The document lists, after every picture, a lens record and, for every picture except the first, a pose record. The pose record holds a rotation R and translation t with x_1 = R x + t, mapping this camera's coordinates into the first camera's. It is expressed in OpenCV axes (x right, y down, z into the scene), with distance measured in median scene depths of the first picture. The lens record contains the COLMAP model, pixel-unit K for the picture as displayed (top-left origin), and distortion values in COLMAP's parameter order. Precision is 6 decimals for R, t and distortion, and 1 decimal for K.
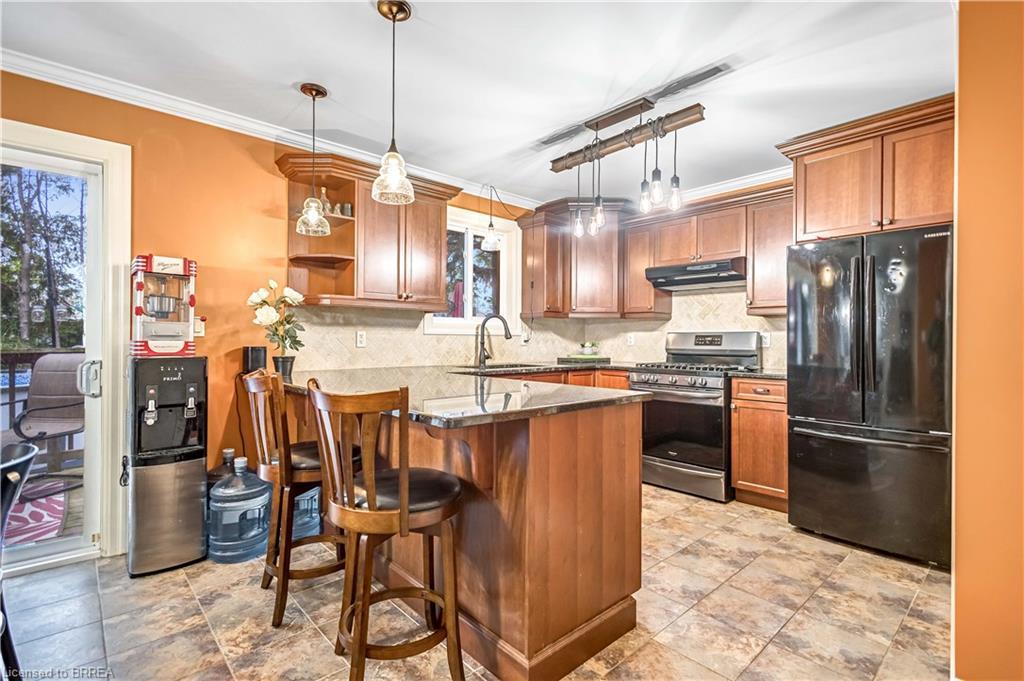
lens RADIAL K [[478.9, 0, 507.4], [0, 478.9, 339.2], [0, 0, 1]] dist [0.011871, 0.000170]
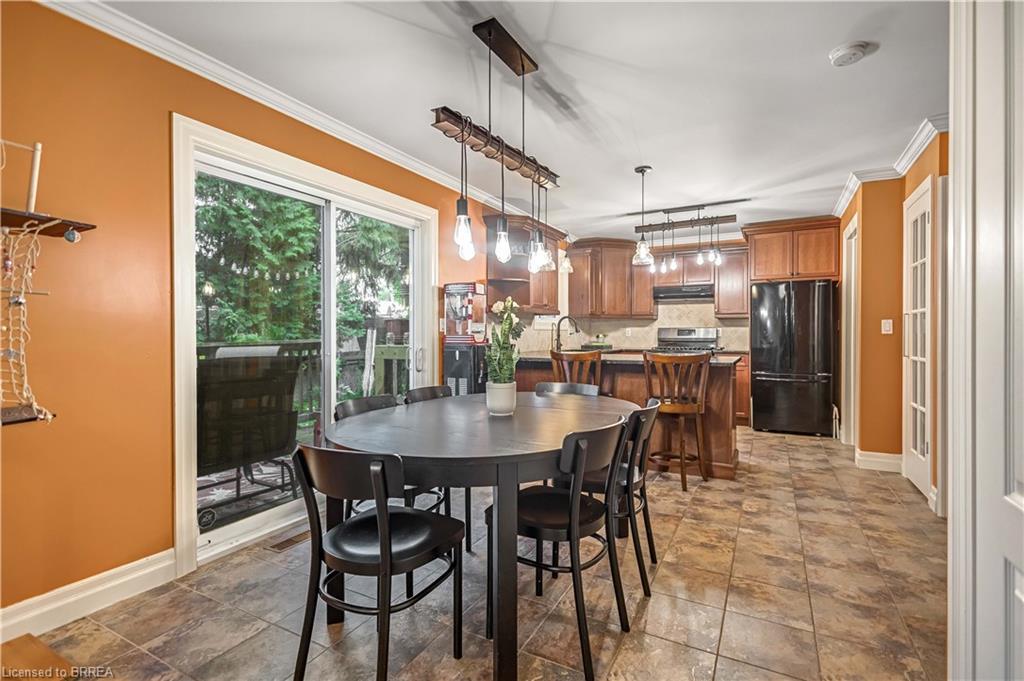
lens RADIAL K [[476.9, 0, 511.3], [0, 476.9, 337.0], [0, 0, 1]] dist [0.001462, 0.000077]
pose [[0.944050, -0.008502, 0.329694, -0.785032], [0.005394, 0.999932, 0.010340, -0.003315], [-0.329759, -0.007983, 0.944031, -0.394051]]
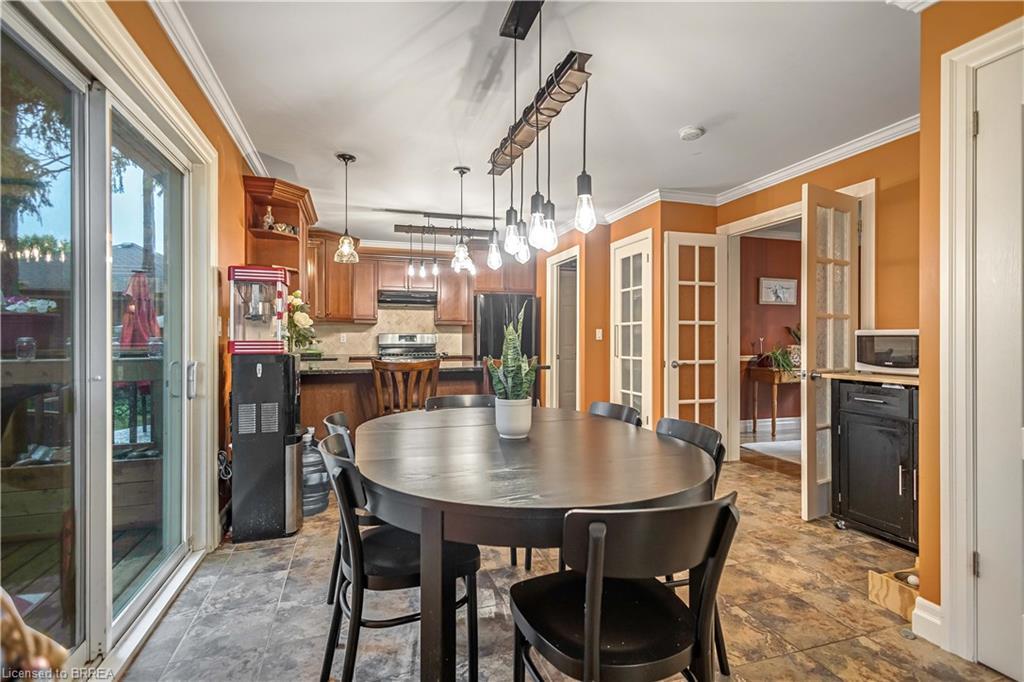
lens RADIAL K [[486.1, 0, 512.0], [0, 486.1, 341.0], [0, 0, 1]] dist [0.000922, 0.000168]
pose [[0.408115, -0.008427, 0.912892, -1.084572], [-0.000318, 0.999956, 0.009373, -0.005084], [-0.912931, -0.004115, 0.408094, -0.000854]]
